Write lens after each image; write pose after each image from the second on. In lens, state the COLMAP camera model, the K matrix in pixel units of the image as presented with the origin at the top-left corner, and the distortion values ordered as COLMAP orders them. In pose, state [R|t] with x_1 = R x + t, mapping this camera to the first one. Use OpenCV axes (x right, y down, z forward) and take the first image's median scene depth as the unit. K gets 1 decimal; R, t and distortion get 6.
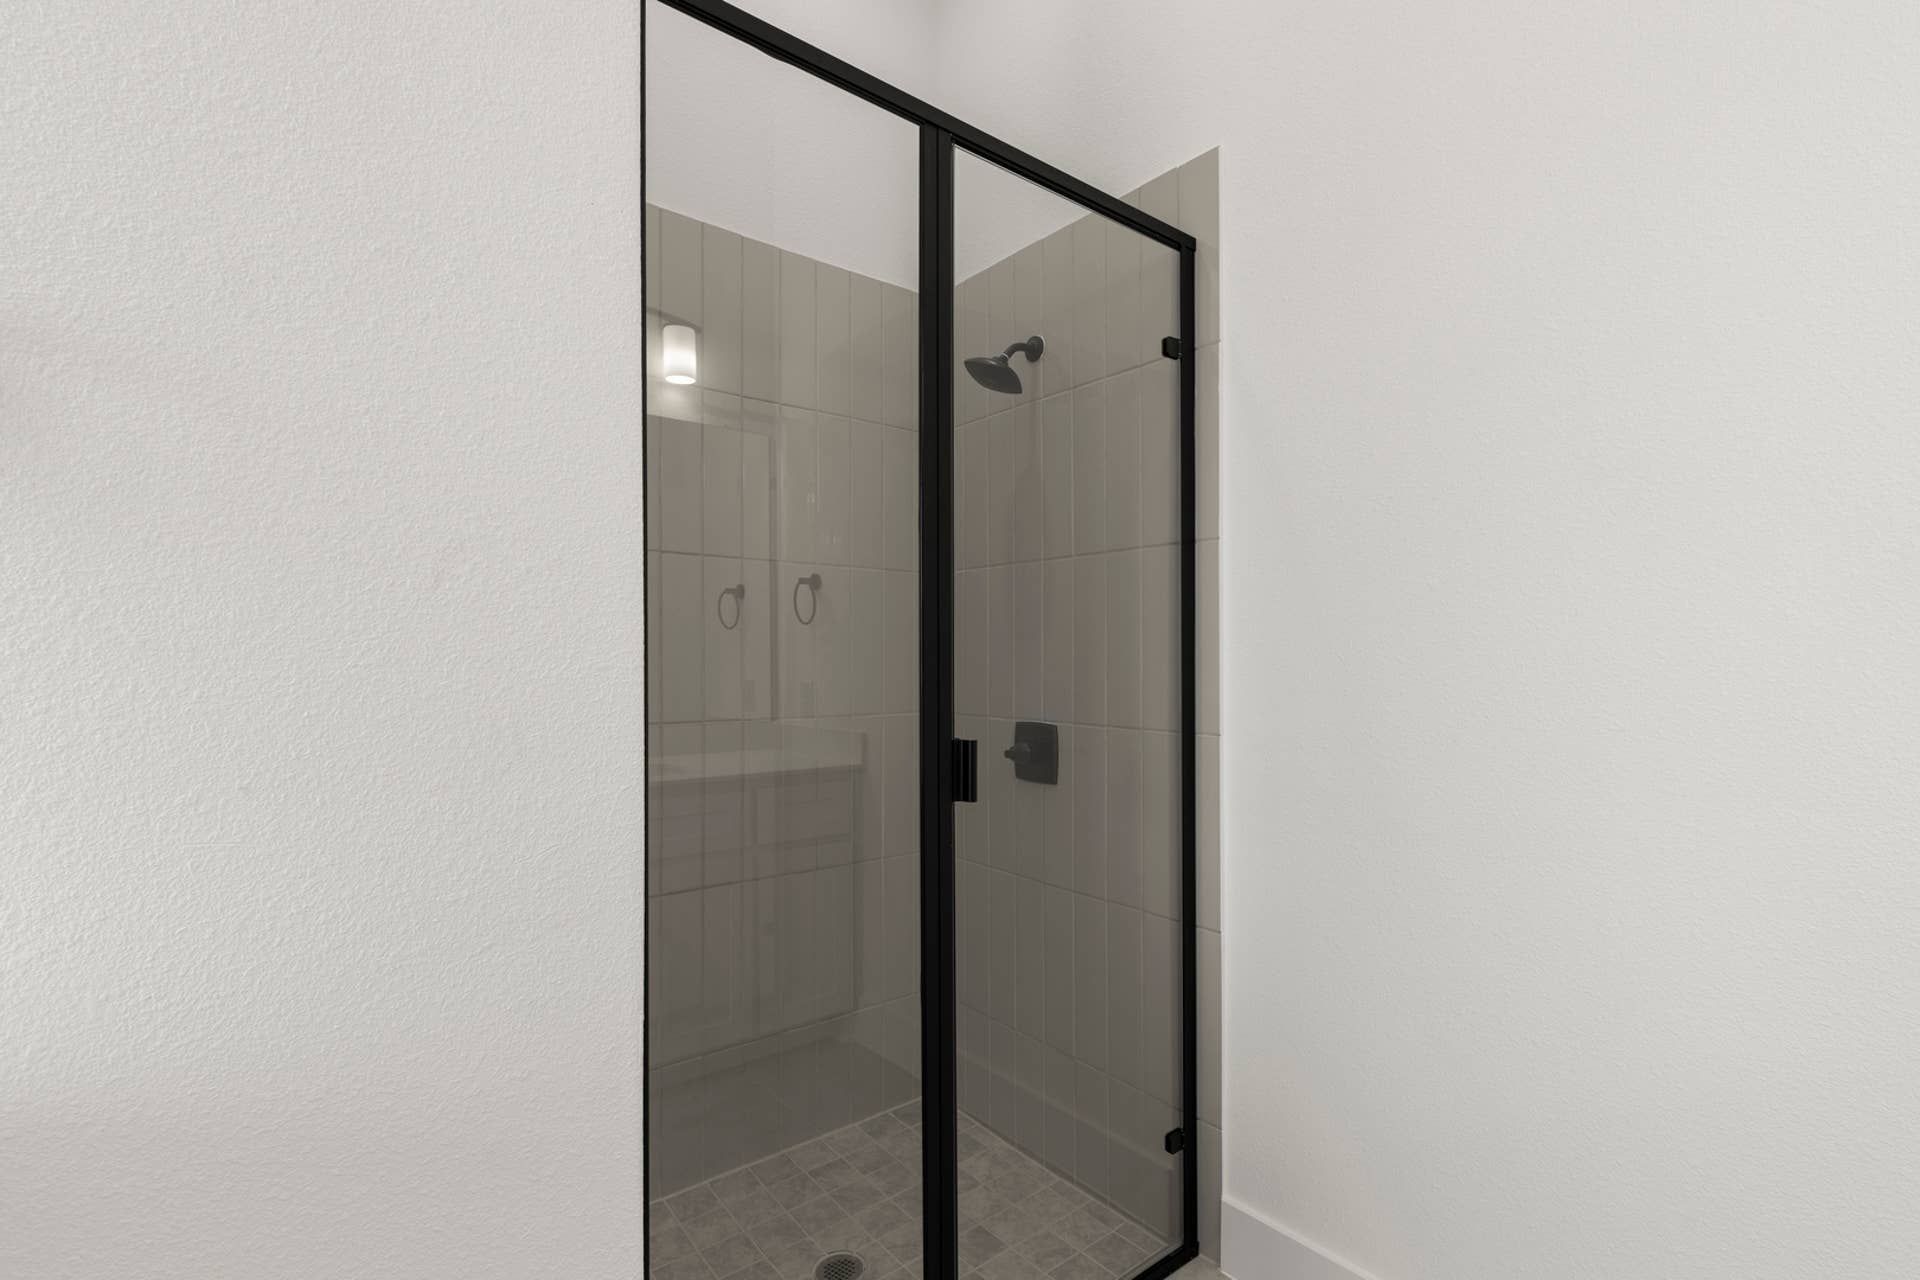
lens RADIAL K [[850.4, 0, 958.9], [0, 850.4, 639.8], [0, 0, 1]] dist [-0.013522, -0.000276]
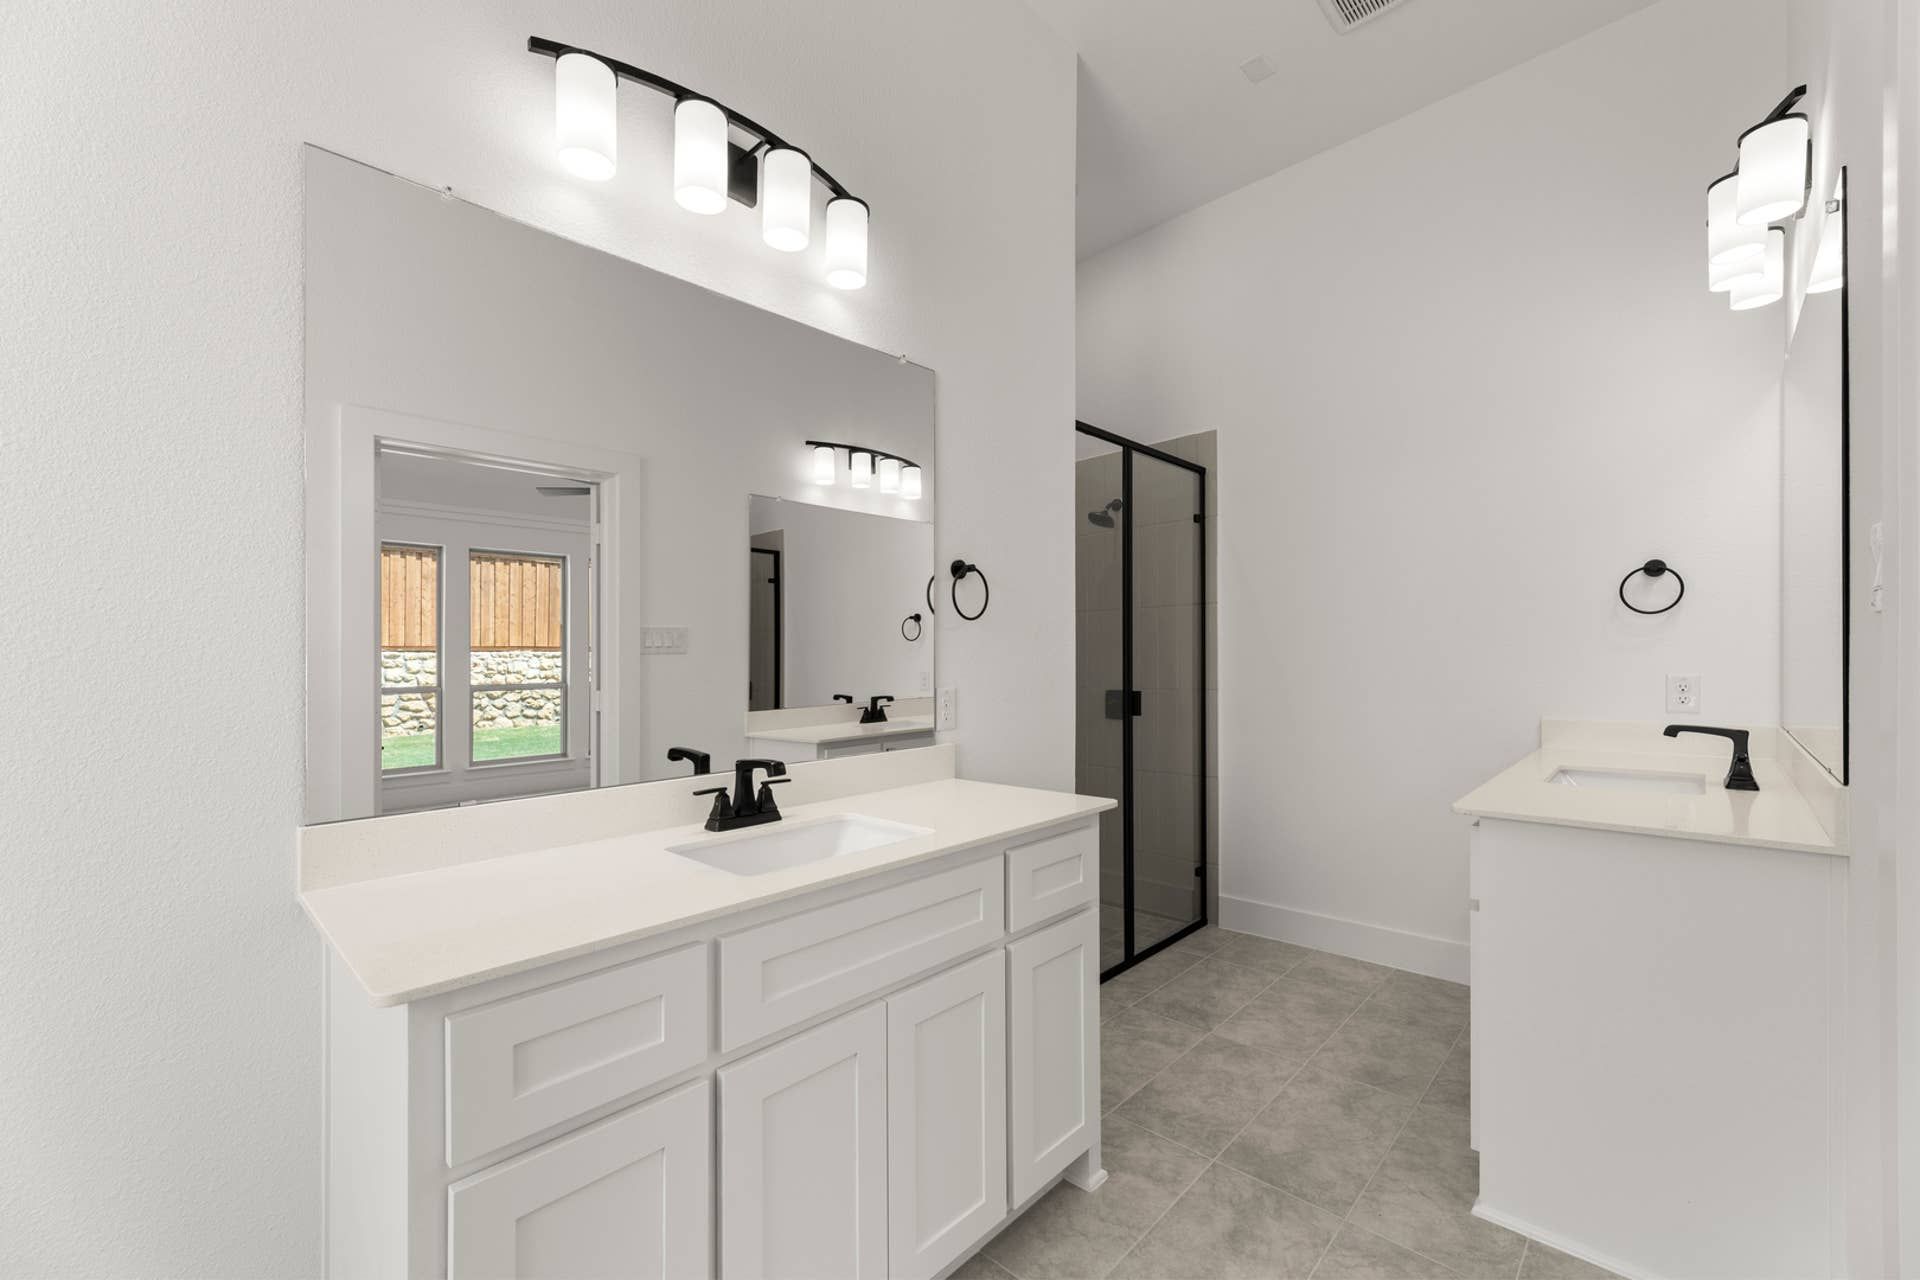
lens RADIAL K [[788.2, 0, 942.4], [0, 788.2, 668.3], [0, 0, 1]] dist [-0.001848, -0.000409]
pose [[0.987339, -0.023158, 0.156924, -0.728777], [0.018594, 0.999362, 0.030485, -0.022016], [-0.157530, -0.027182, 0.987140, -0.938451]]
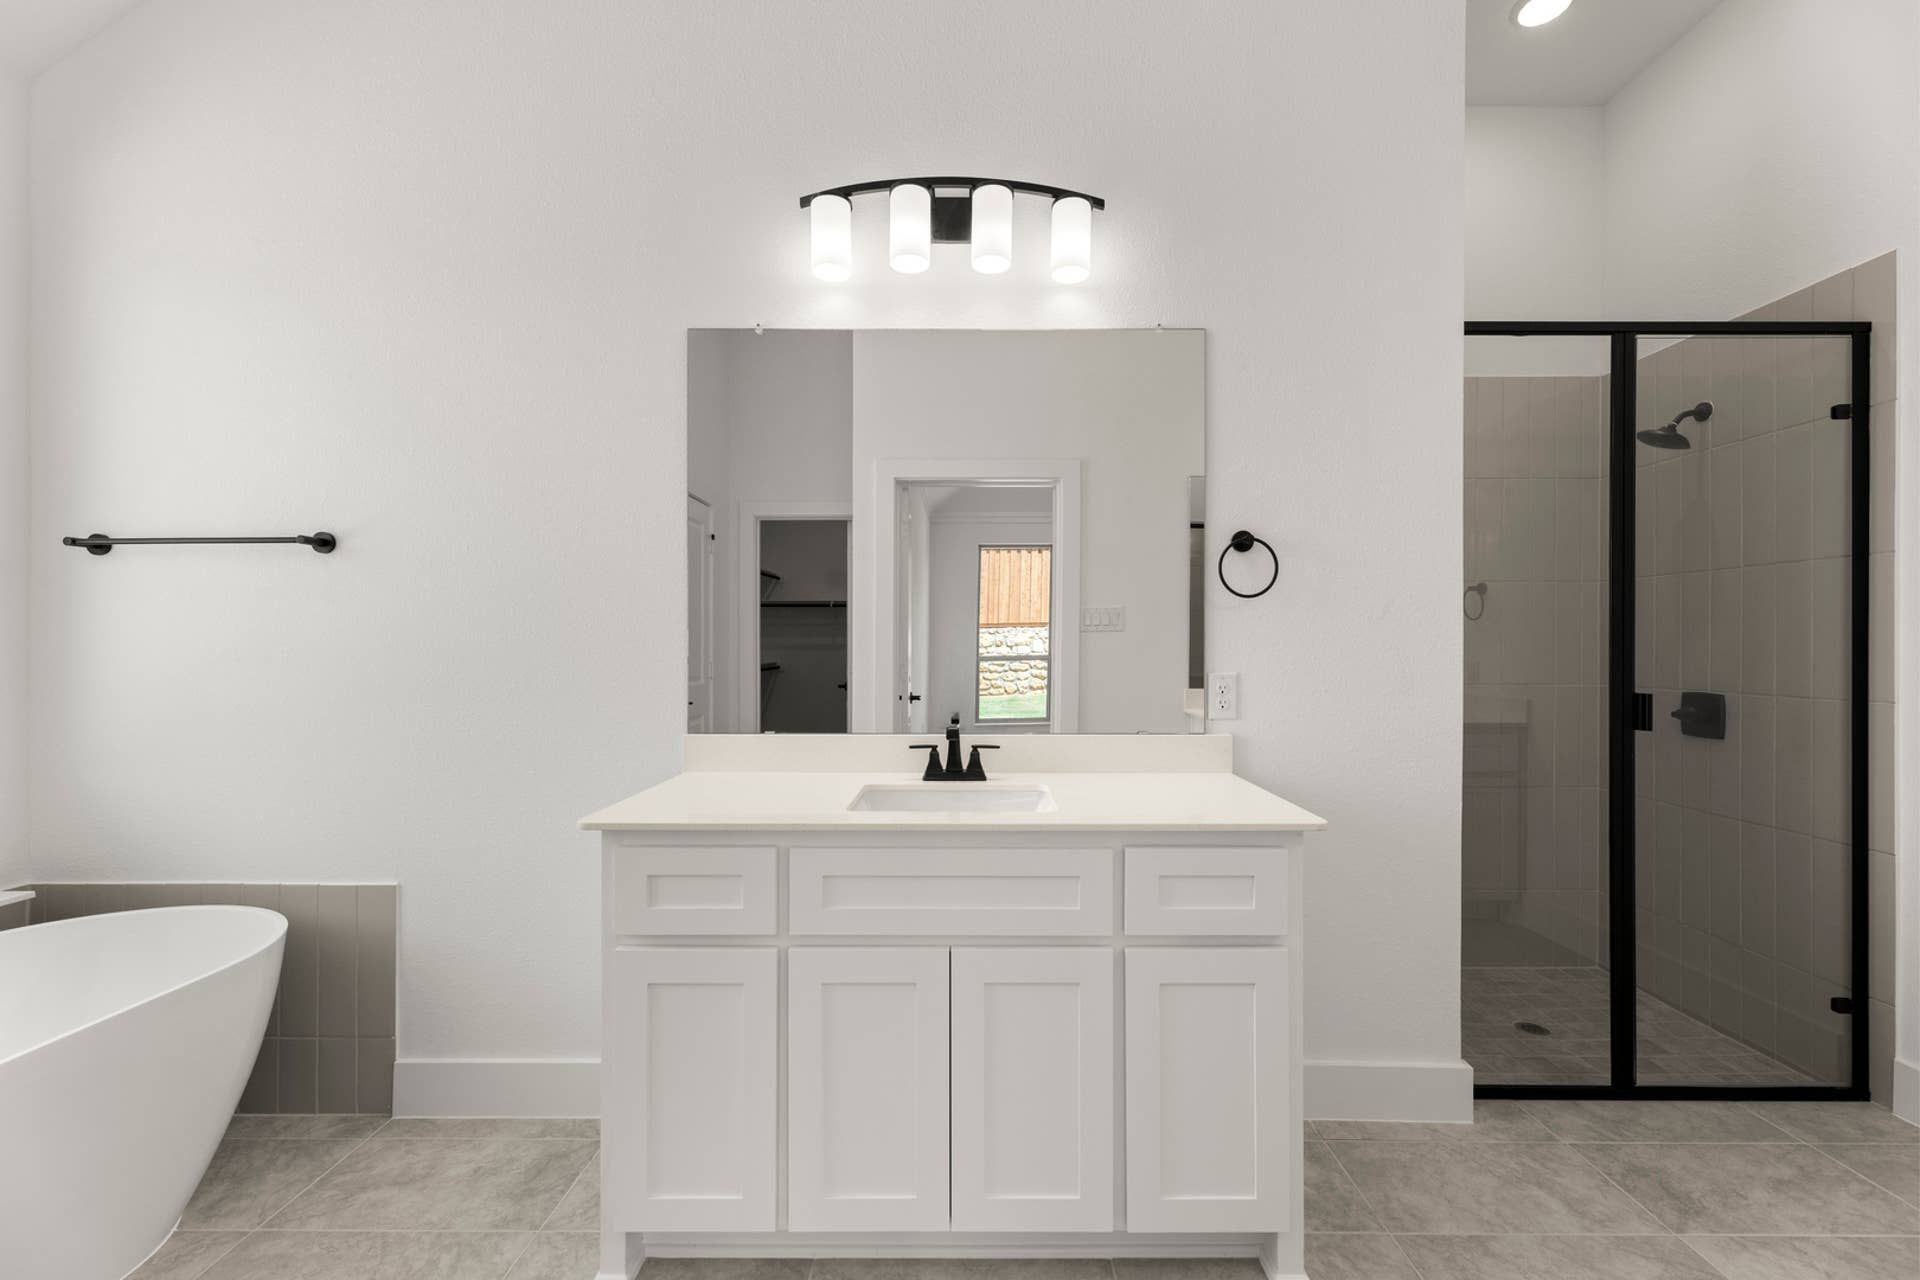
lens RADIAL K [[788.2, 0, 958.6], [0, 788.2, 648.3], [0, 0, 1]] dist [-0.001848, -0.000409]
pose [[0.783354, 0.001722, -0.621574, -0.068252], [0.015057, 0.999650, 0.021746, -0.018636], [0.621394, -0.026394, 0.783054, -0.821883]]
